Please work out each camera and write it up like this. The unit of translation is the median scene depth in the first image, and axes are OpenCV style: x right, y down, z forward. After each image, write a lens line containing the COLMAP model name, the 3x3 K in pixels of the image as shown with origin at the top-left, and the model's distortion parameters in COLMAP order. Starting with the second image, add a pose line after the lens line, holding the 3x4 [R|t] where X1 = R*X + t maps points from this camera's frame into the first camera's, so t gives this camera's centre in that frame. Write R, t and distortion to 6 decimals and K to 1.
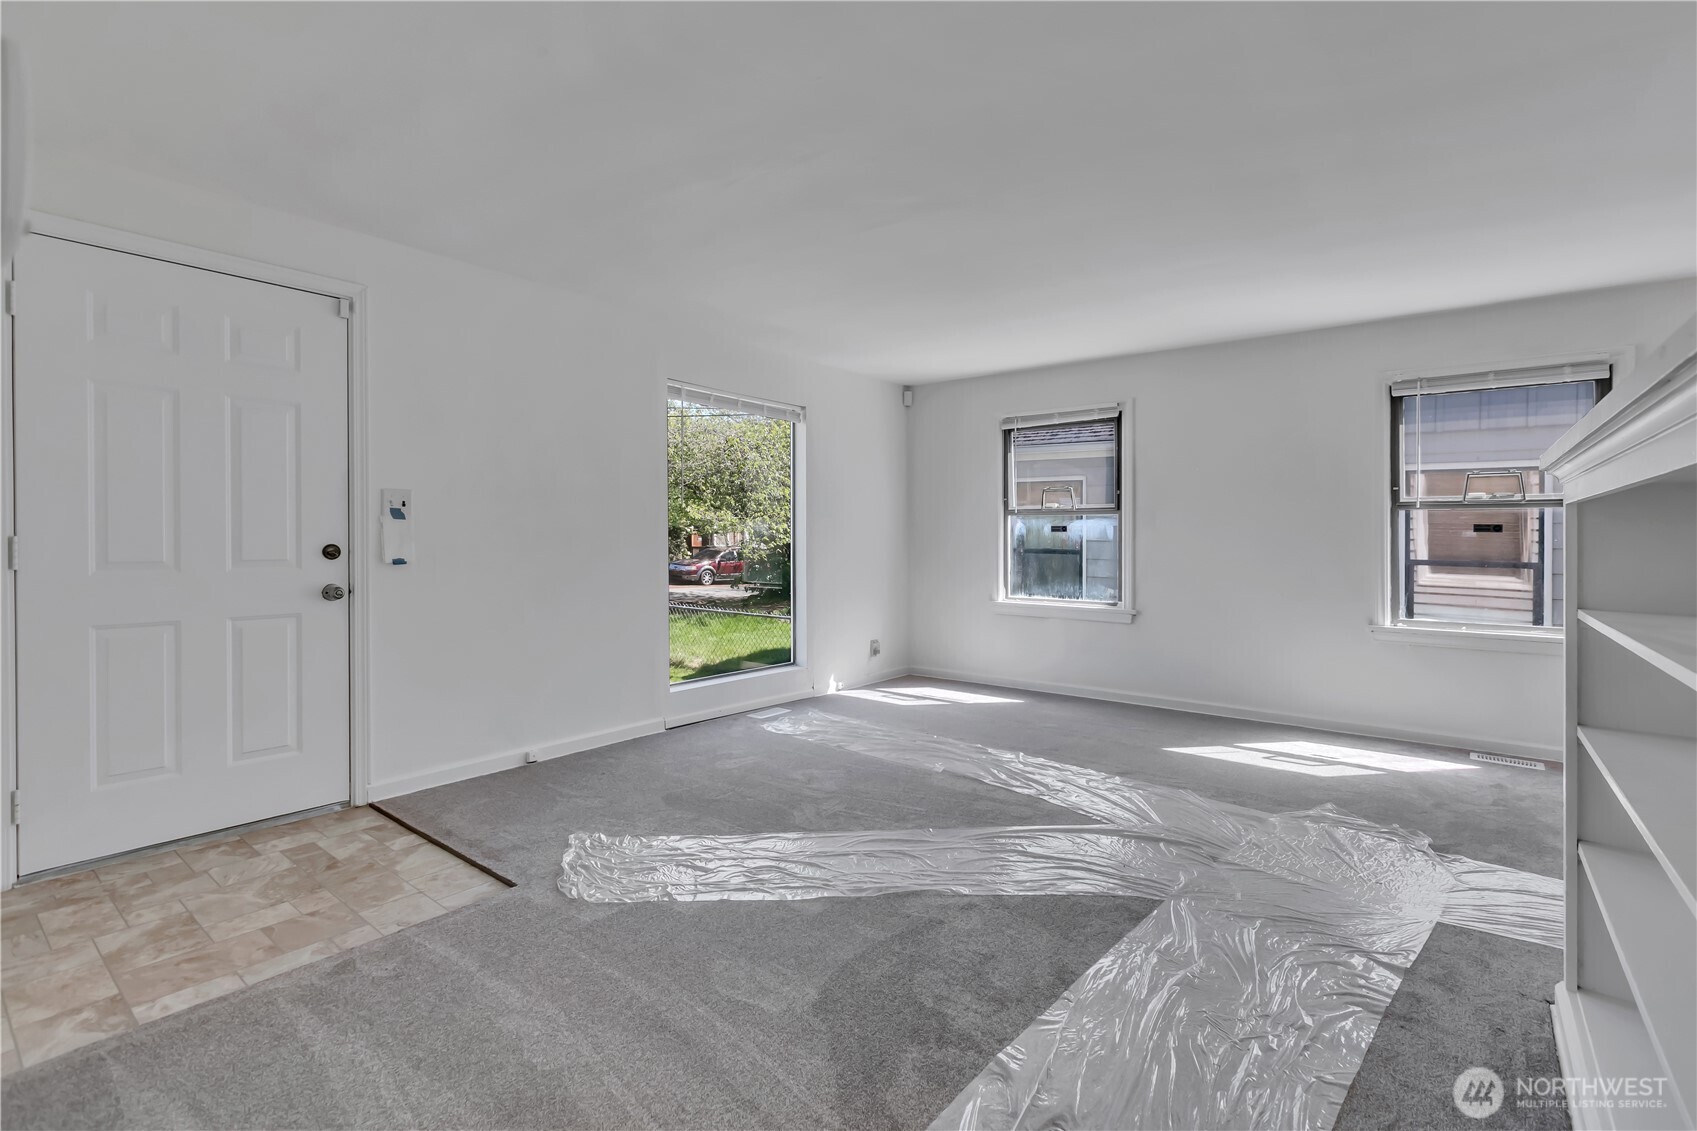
lens RADIAL K [[772.3, 0, 848.7], [0, 772.3, 539.0], [0, 0, 1]] dist [0.000245, -0.000158]
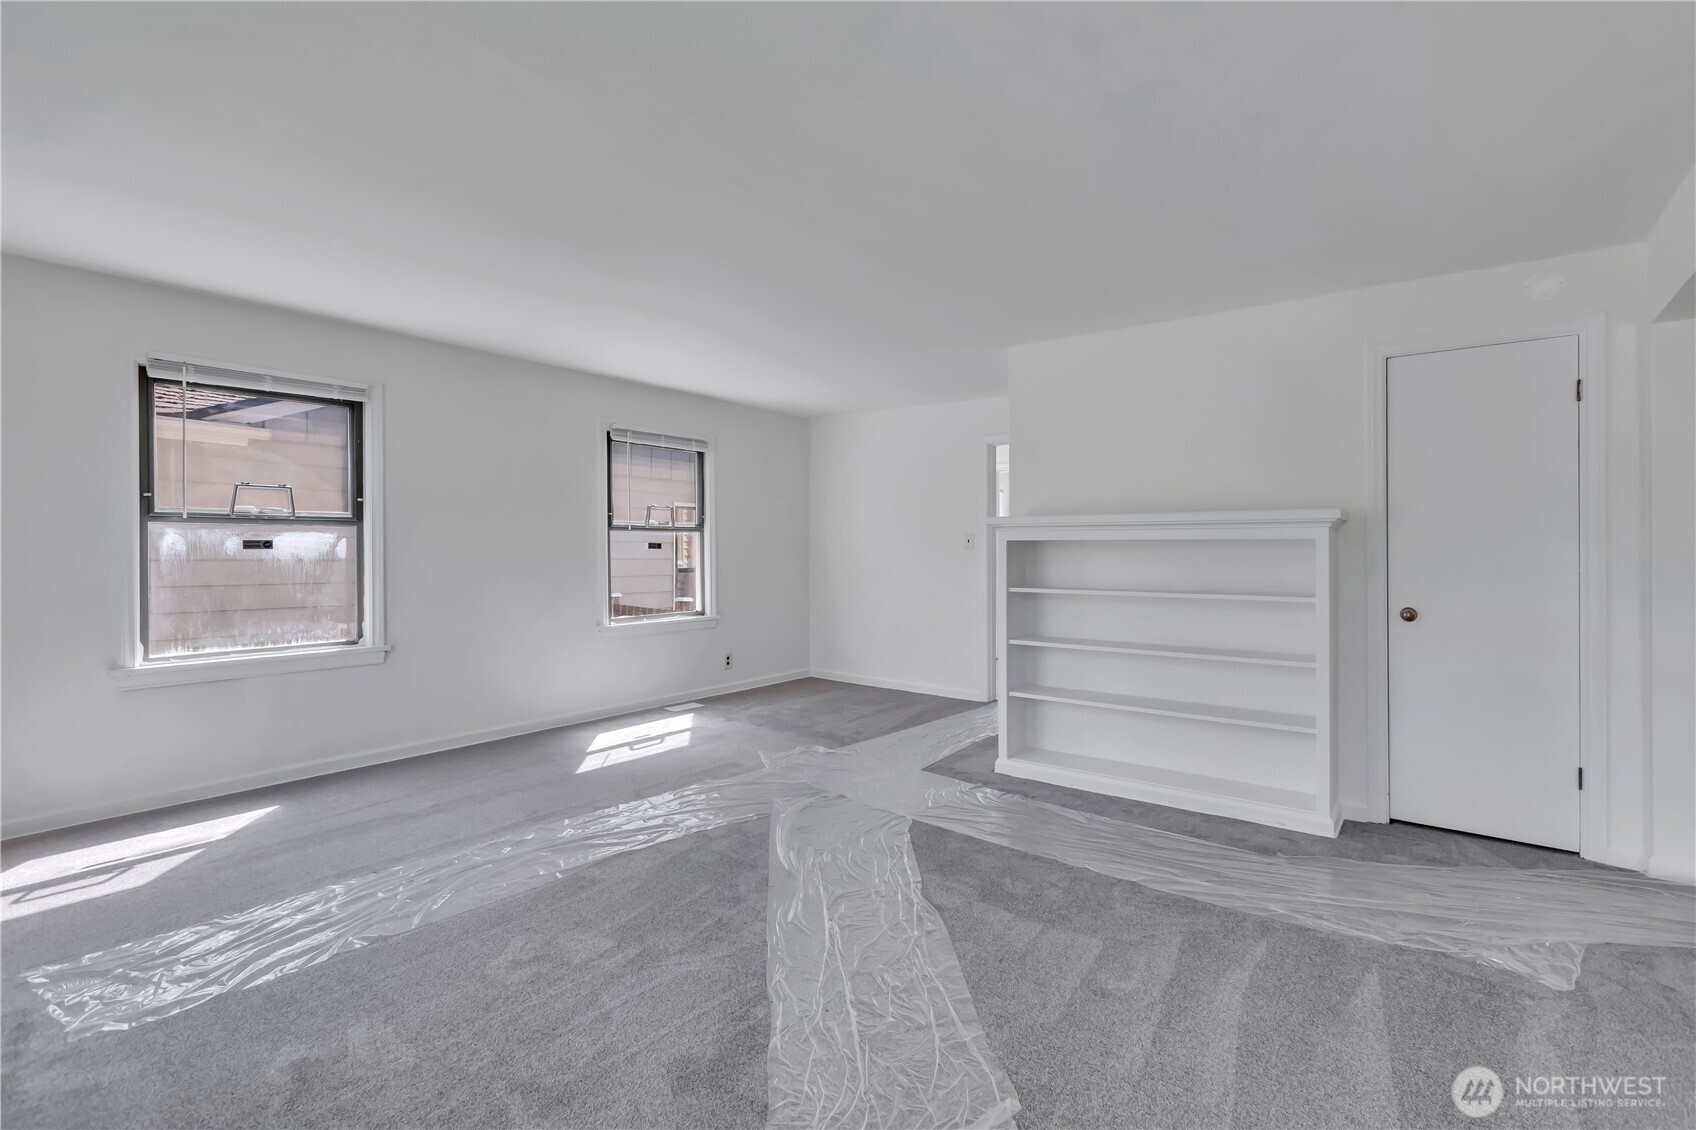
lens RADIAL K [[783.7, 0, 849.6], [0, 783.7, 544.2], [0, 0, 1]] dist [0.001162, 0.000209]
pose [[-0.016892, 0.000705, 0.999857, -0.574444], [0.004968, 0.999987, -0.000622, -0.014027], [-0.999845, 0.004957, -0.016895, 0.656618]]
